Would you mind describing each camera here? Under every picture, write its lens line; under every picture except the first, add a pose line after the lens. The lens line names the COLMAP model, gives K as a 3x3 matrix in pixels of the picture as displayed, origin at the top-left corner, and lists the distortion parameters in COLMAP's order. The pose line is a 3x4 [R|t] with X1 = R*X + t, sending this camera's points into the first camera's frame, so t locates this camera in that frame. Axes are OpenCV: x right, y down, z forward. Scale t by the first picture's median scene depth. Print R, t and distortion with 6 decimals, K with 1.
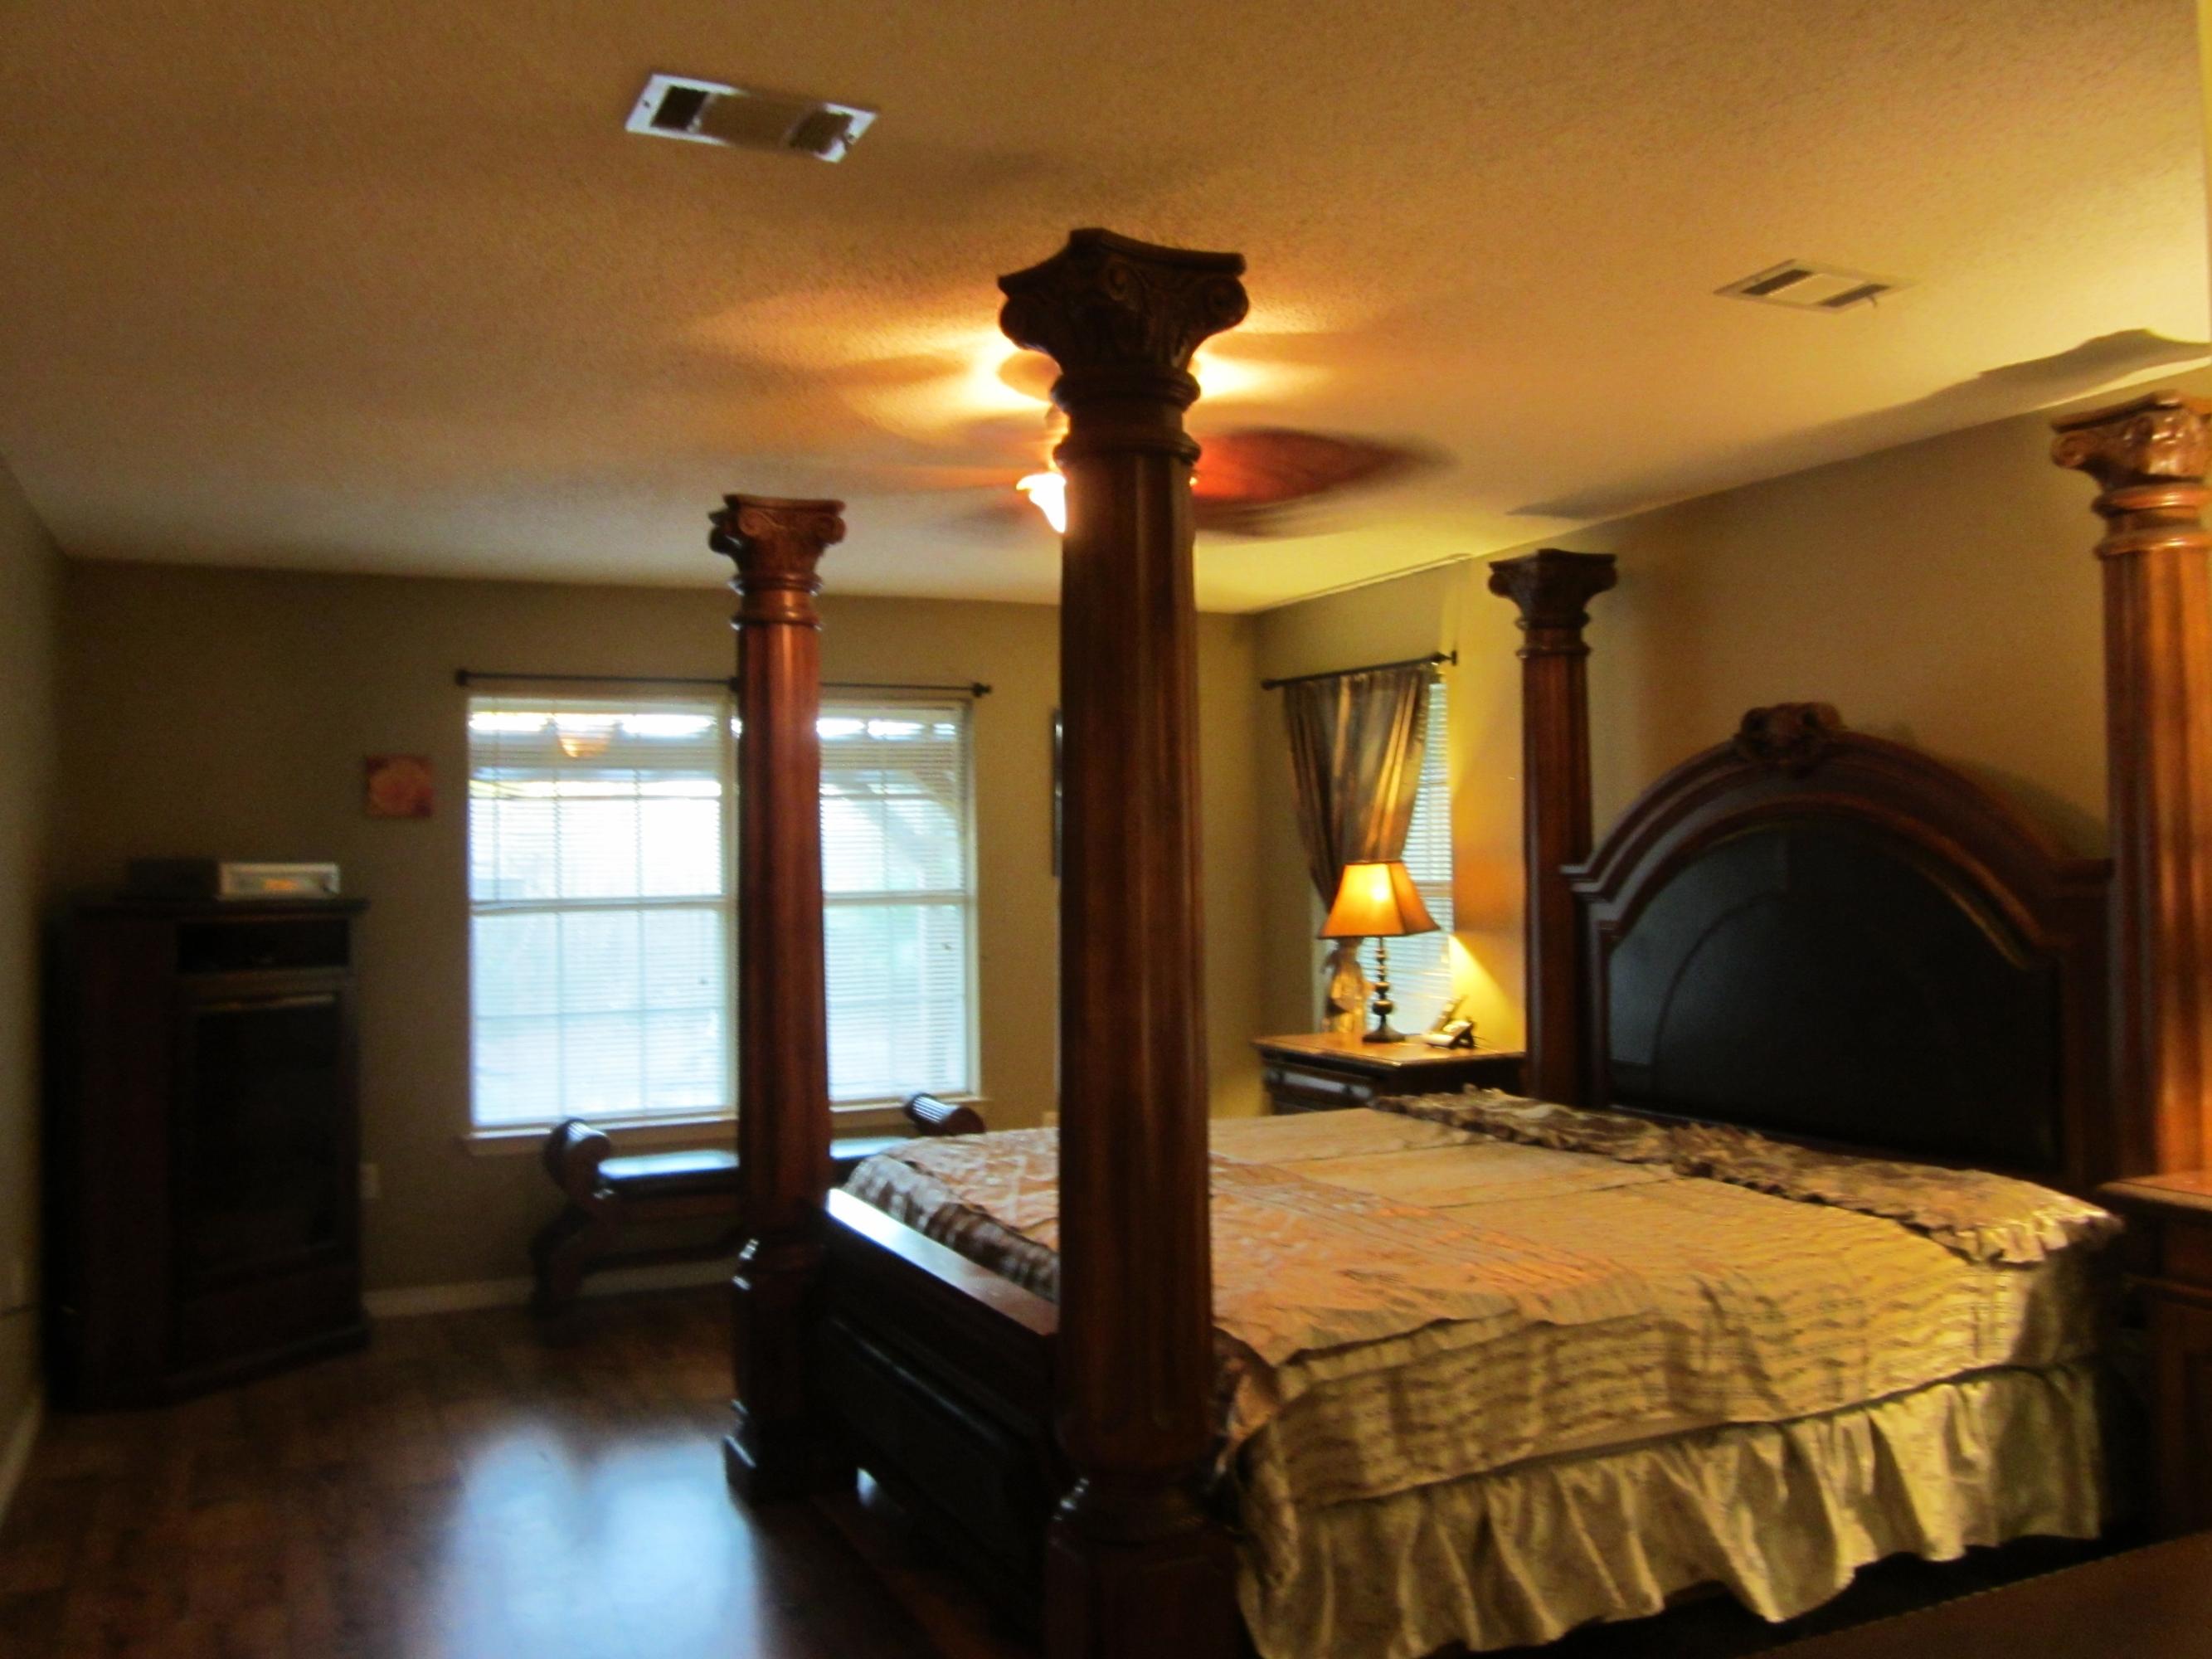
lens RADIAL K [[1826.8, 0, 1113.8], [0, 1826.8, 826.9], [0, 0, 1]] dist [-0.042874, 0.012720]
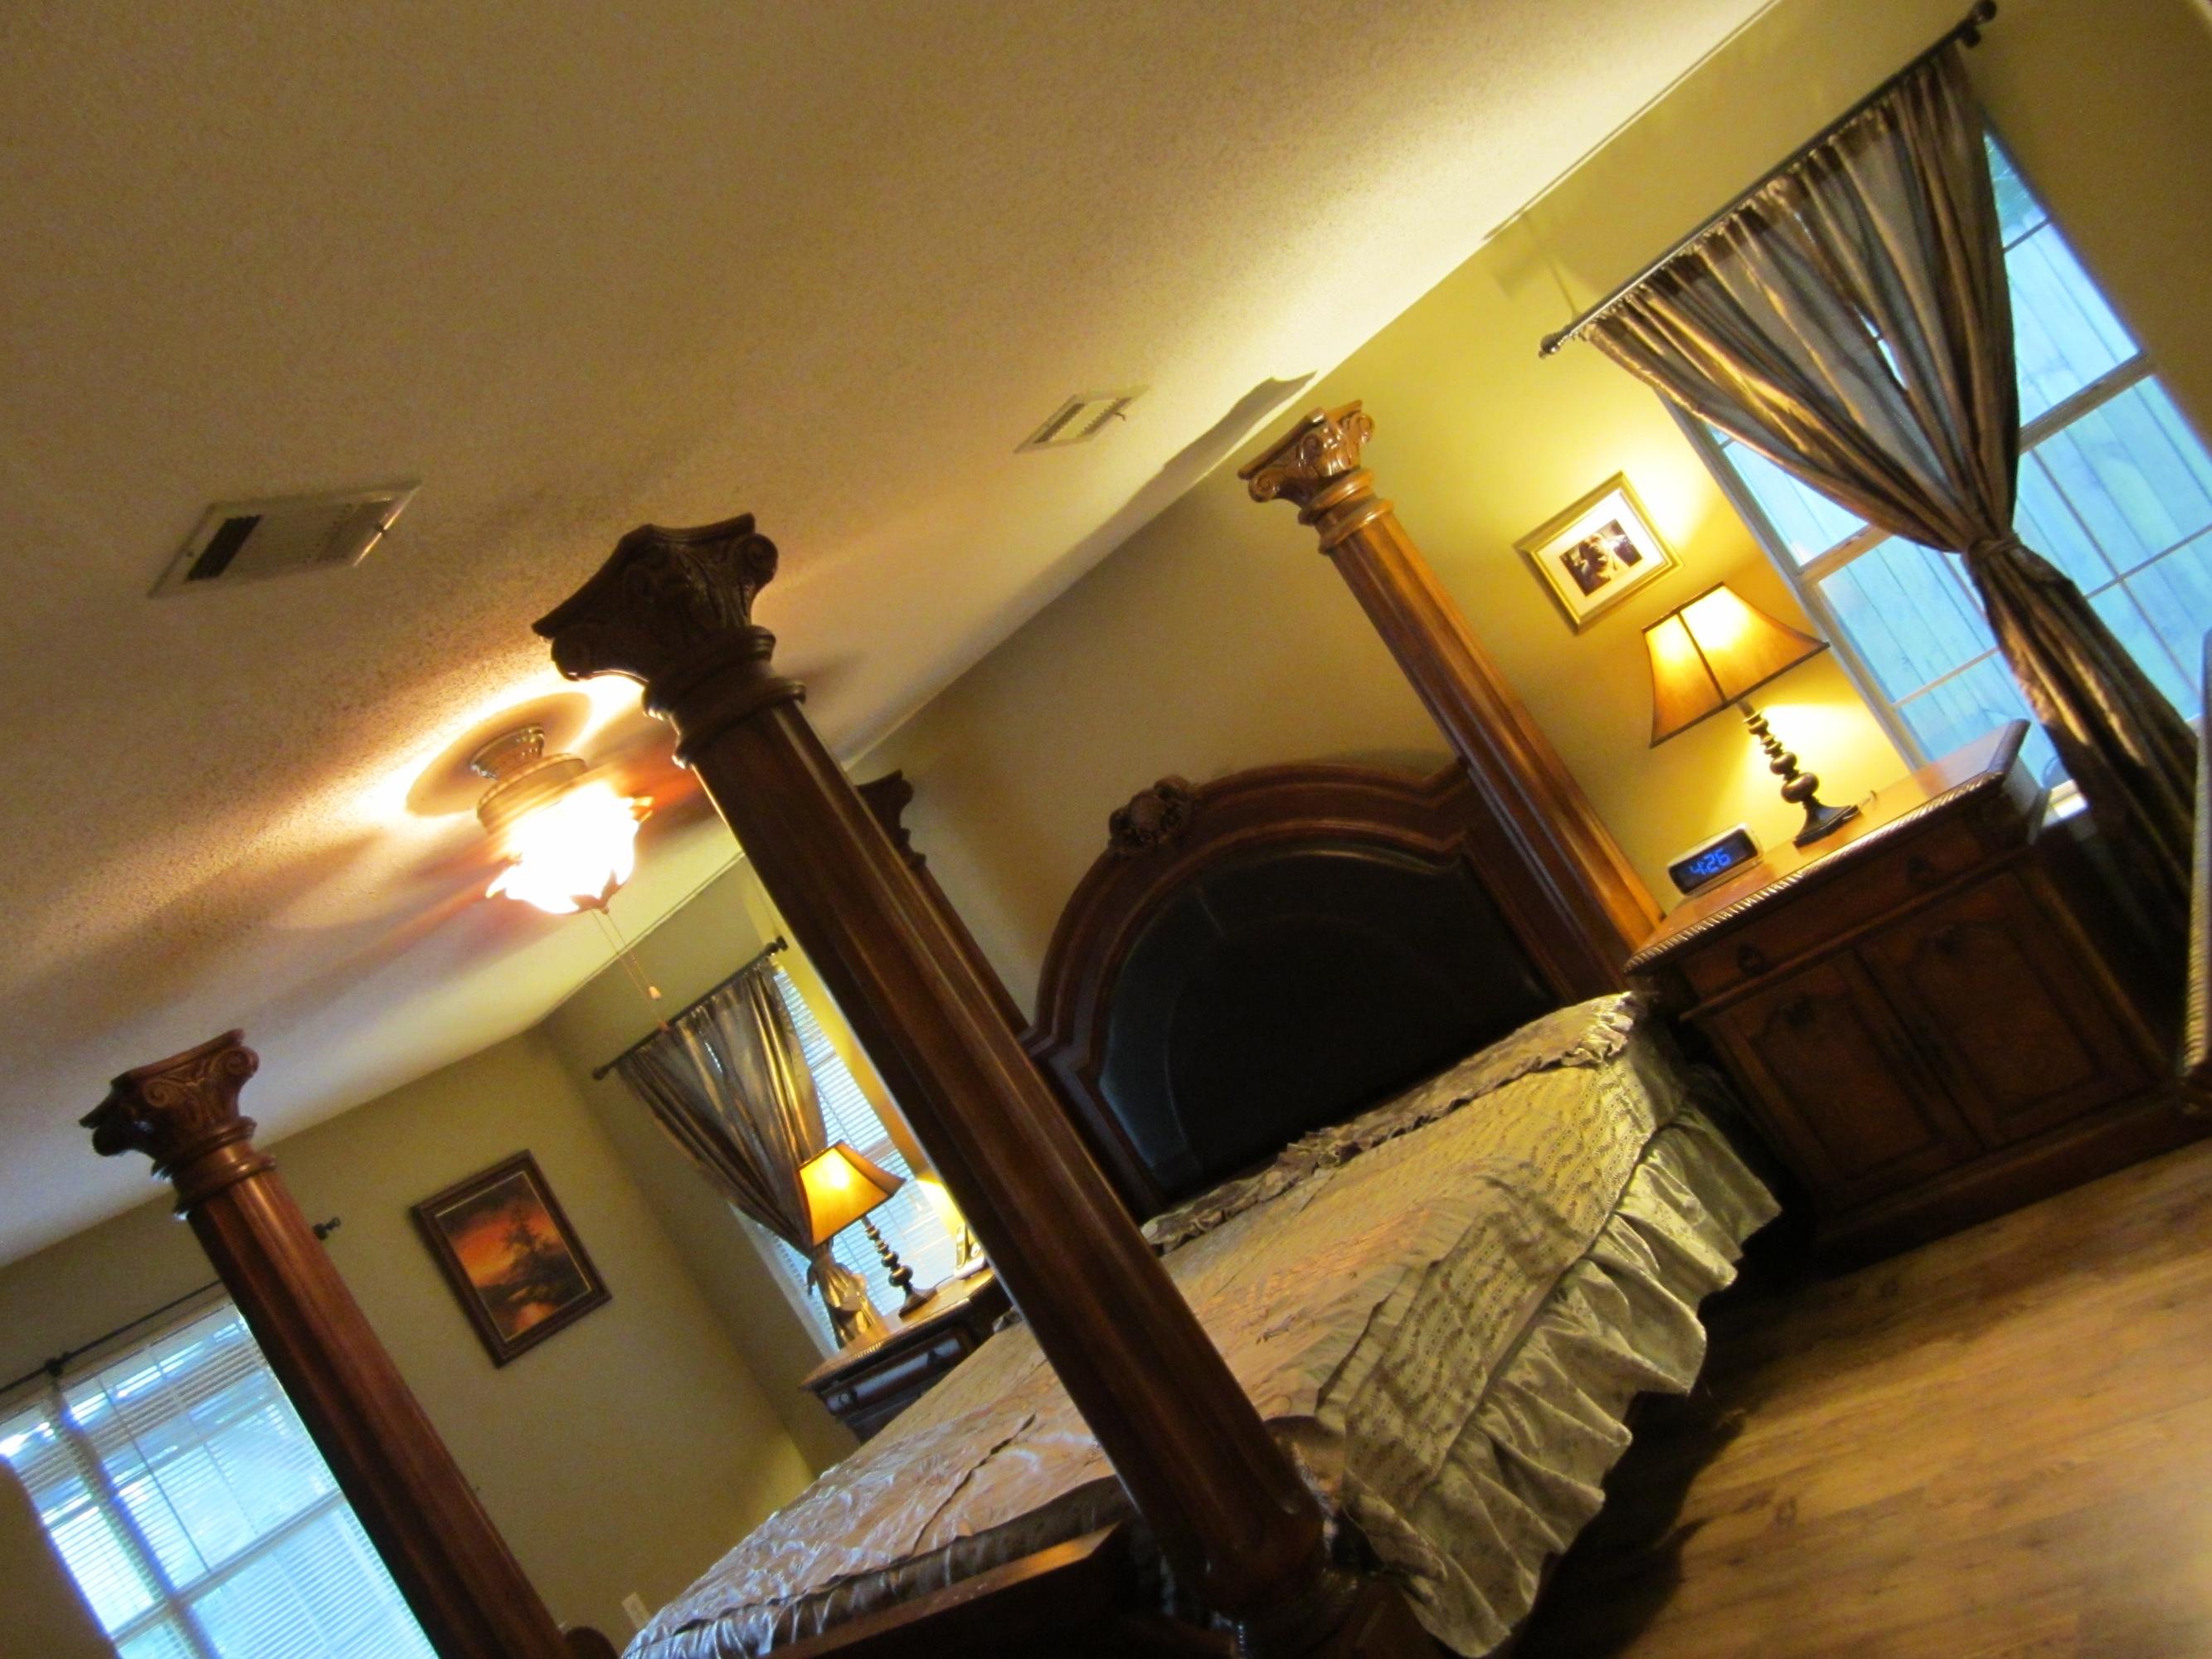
lens RADIAL K [[1826.8, 0, 1125.4], [0, 1826.8, 816.7], [0, 0, 1]] dist [-0.042874, 0.012720]
pose [[0.753417, -0.418010, 0.507573, -0.302376], [0.513479, 0.856203, -0.057062, 0.007296], [-0.410733, 0.303620, 0.859717, 0.040919]]
